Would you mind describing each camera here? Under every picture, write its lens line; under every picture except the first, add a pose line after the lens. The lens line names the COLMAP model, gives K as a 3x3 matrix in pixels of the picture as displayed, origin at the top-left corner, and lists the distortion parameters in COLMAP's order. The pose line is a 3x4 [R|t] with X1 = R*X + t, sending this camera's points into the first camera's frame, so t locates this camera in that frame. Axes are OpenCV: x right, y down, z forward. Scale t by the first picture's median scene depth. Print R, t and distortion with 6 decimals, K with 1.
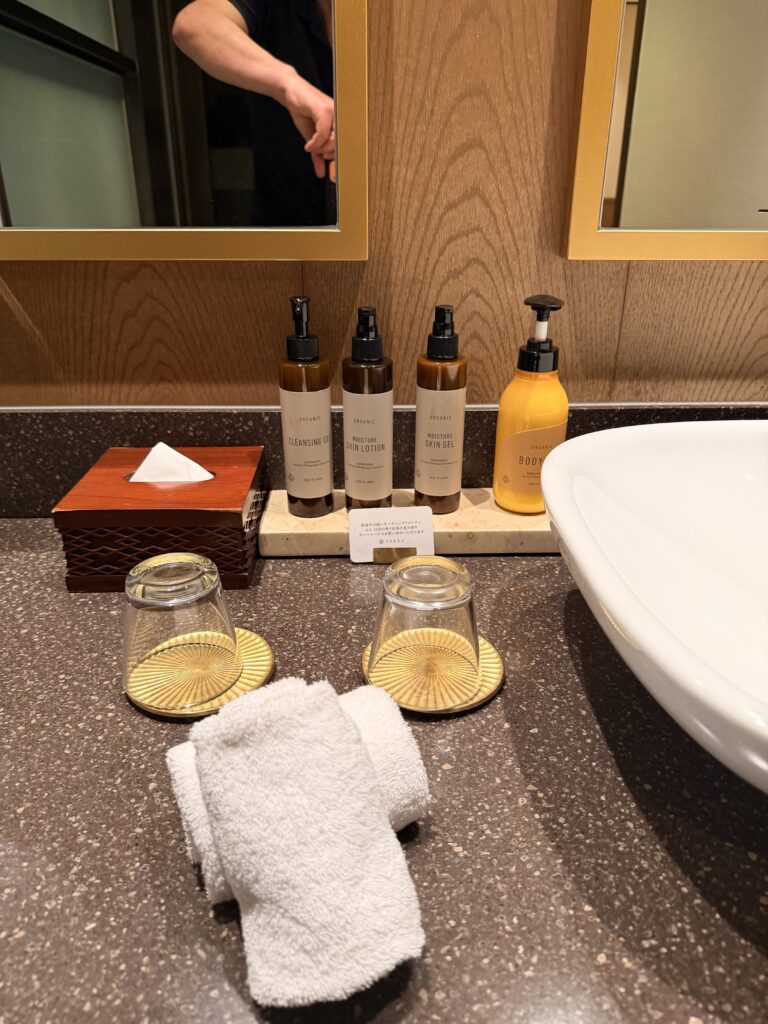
lens RADIAL K [[708.3, 0, 388.1], [0, 708.3, 516.0], [0, 0, 1]] dist [0.013282, -0.001608]
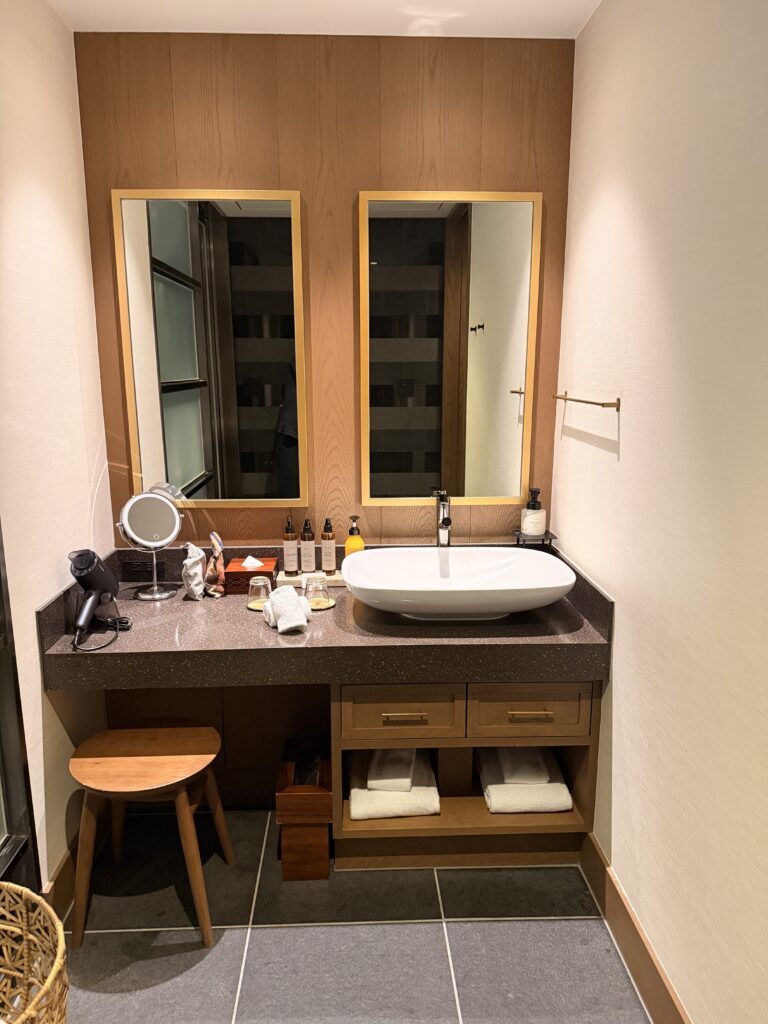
lens RADIAL K [[708.3, 0, 384.7], [0, 708.3, 509.7], [0, 0, 1]] dist [0.013282, -0.001608]
pose [[0.999932, -0.007119, 0.009287, 0.331038], [0.009205, 0.968571, -0.248568, 0.570535], [-0.007225, 0.248637, 0.968570, -2.538699]]
